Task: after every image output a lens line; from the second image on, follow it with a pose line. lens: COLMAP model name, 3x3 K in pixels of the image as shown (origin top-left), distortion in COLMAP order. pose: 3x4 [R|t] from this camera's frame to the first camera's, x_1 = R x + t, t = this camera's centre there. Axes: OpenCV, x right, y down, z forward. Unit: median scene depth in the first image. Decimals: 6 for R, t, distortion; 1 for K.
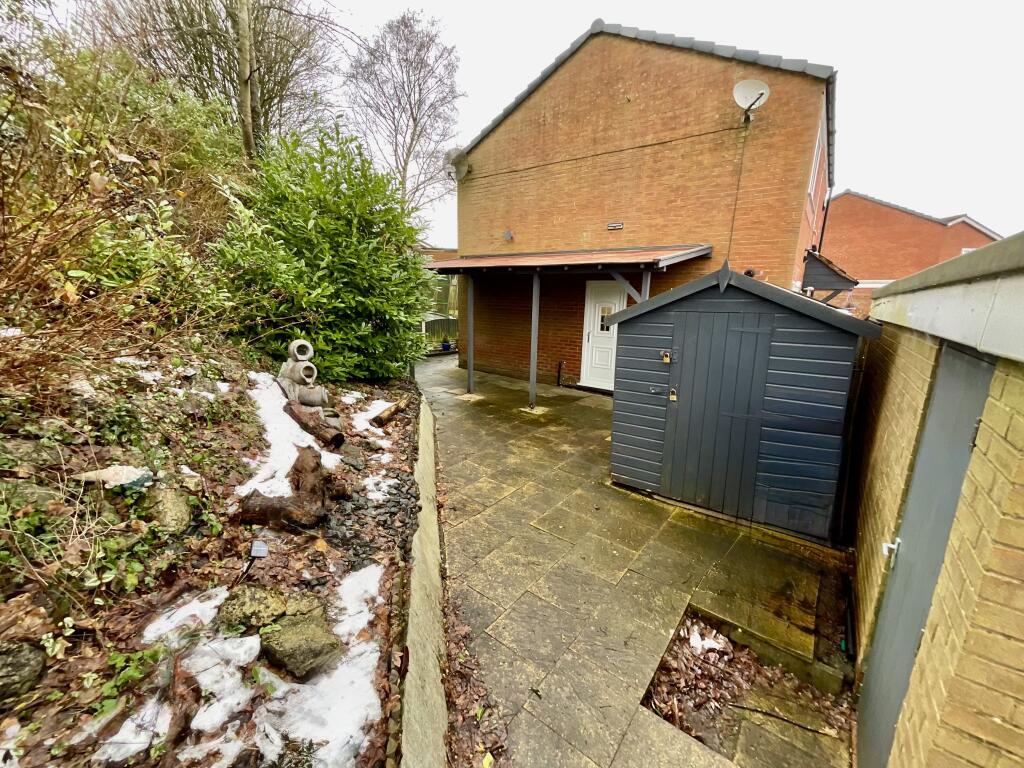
lens RADIAL K [[415.0, 0, 508.7], [0, 415.0, 380.6], [0, 0, 1]] dist [0.000645, -0.001350]
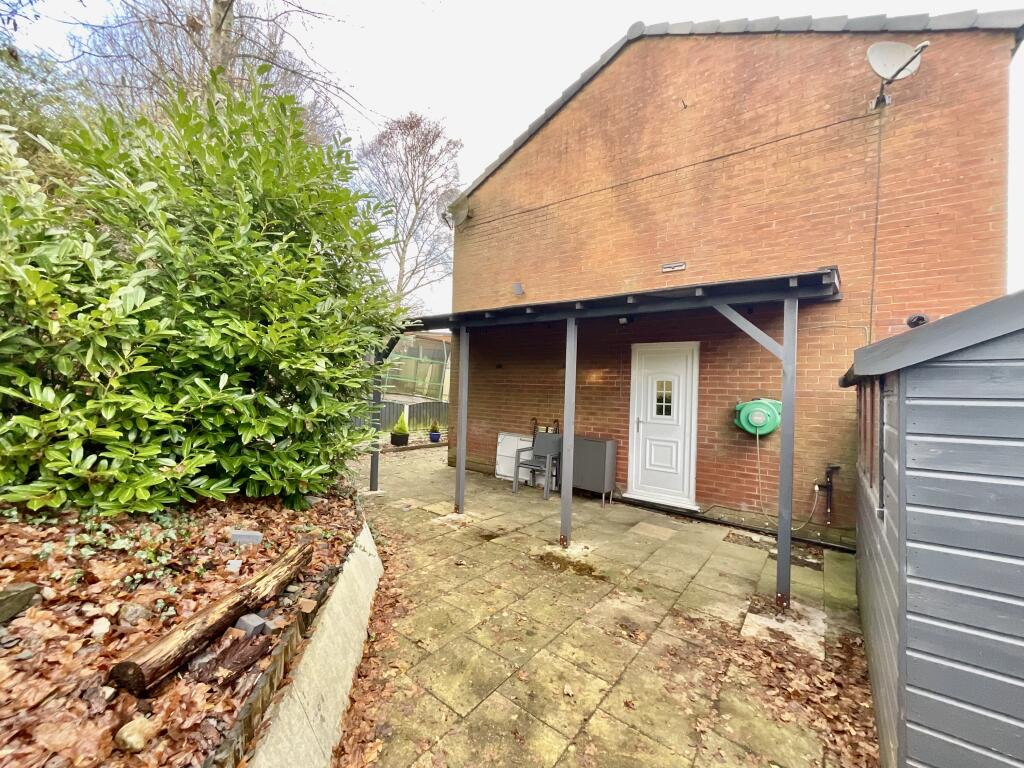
lens RADIAL K [[415.0, 0, 502.7], [0, 415.0, 382.9], [0, 0, 1]] dist [0.000645, -0.001350]
pose [[0.999891, 0.009696, -0.011177, -0.023594], [-0.011844, 0.977248, -0.211771, -0.027010], [0.008869, 0.211880, 0.977255, 0.353638]]
